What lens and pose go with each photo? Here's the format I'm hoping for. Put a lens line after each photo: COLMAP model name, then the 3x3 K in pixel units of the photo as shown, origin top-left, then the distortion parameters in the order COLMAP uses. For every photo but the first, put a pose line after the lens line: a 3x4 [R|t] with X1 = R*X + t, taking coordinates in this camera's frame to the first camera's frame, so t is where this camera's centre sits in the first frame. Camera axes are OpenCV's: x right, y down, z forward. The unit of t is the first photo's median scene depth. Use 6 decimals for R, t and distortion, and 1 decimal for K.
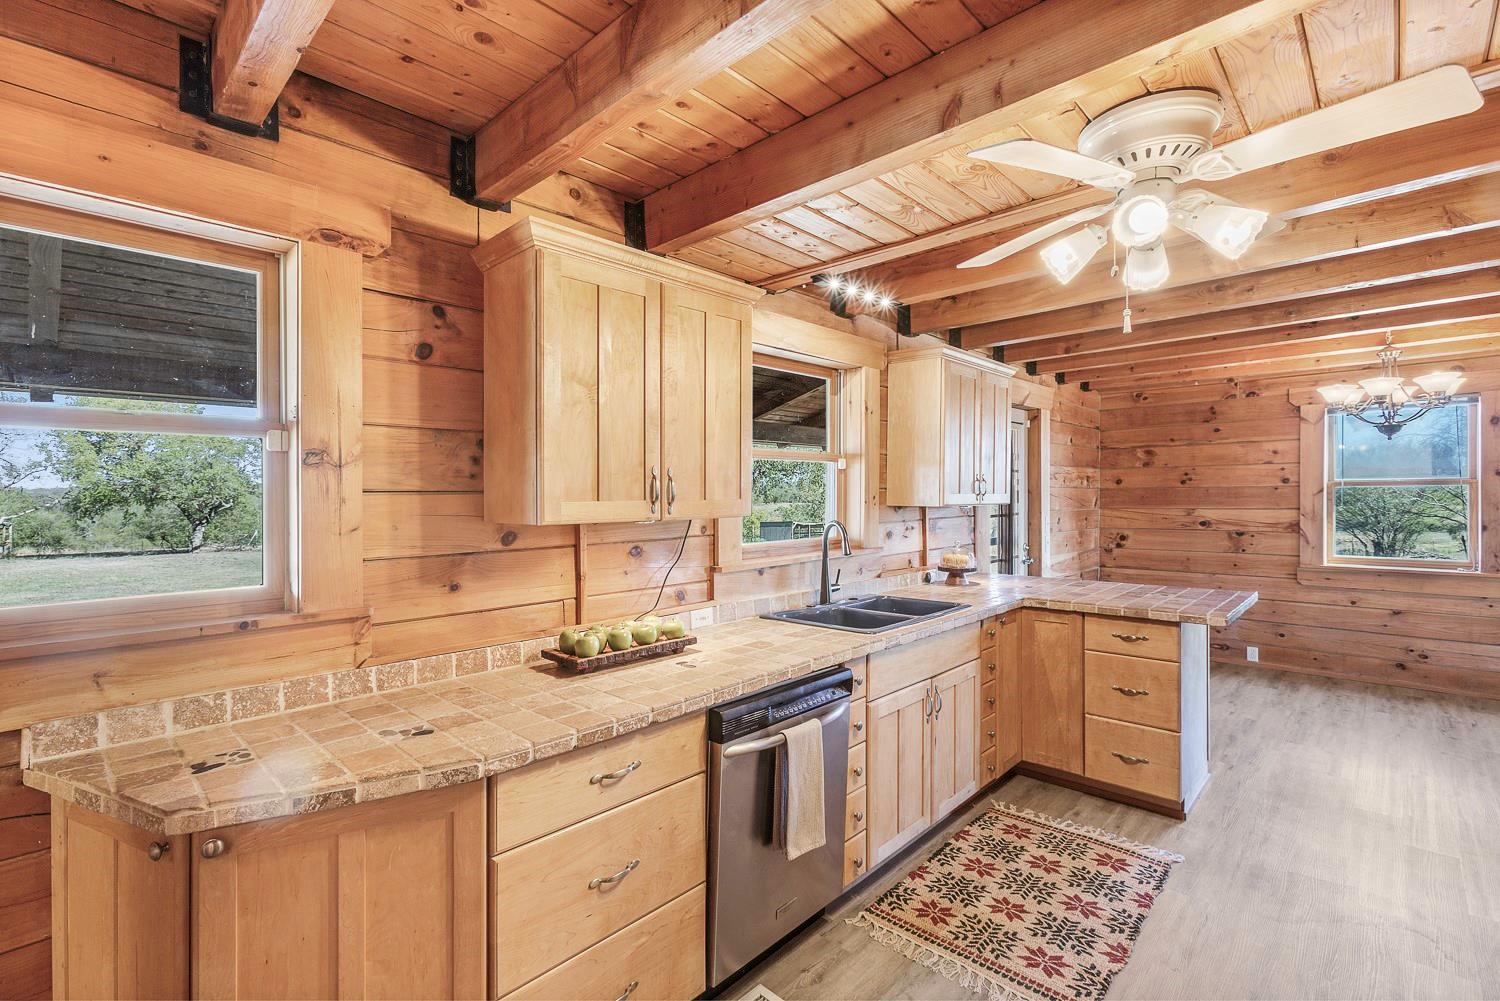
lens RADIAL K [[678.9, 0, 729.1], [0, 678.9, 495.7], [0, 0, 1]] dist [-0.002592, 0.000304]
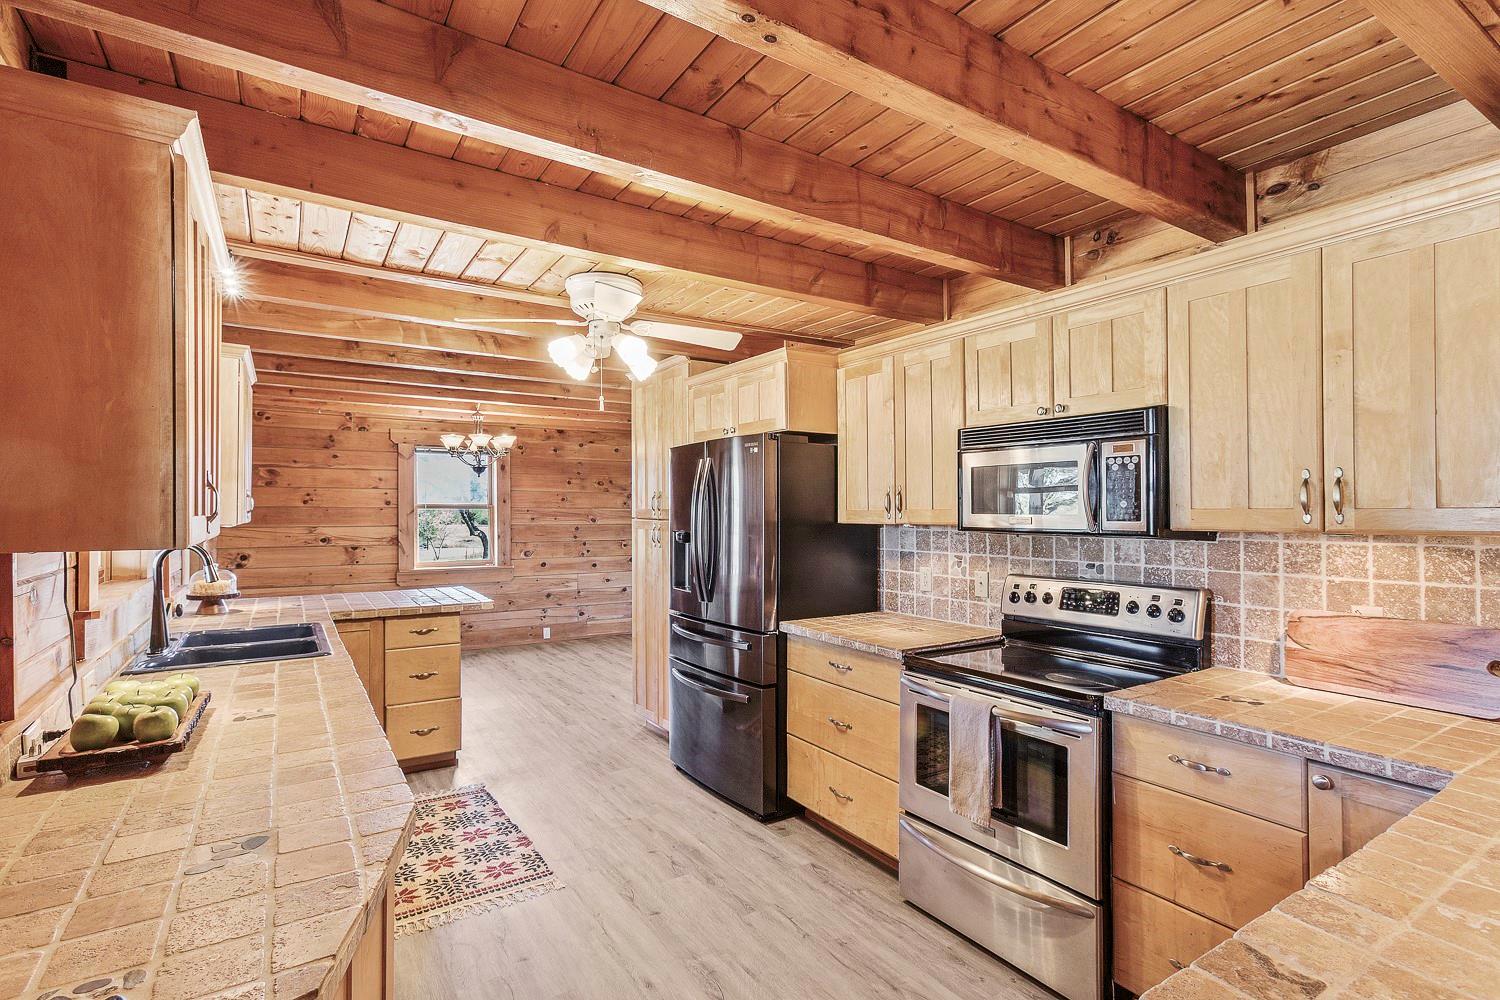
lens RADIAL K [[703.7, 0, 748.8], [0, 703.7, 508.7], [0, 0, 1]] dist [0.000602, 0.000403]
pose [[0.209916, 0.014004, 0.977619, -0.530039], [-0.004219, 0.999901, -0.013418, 0.004569], [-0.977710, -0.001308, 0.209954, 0.169593]]
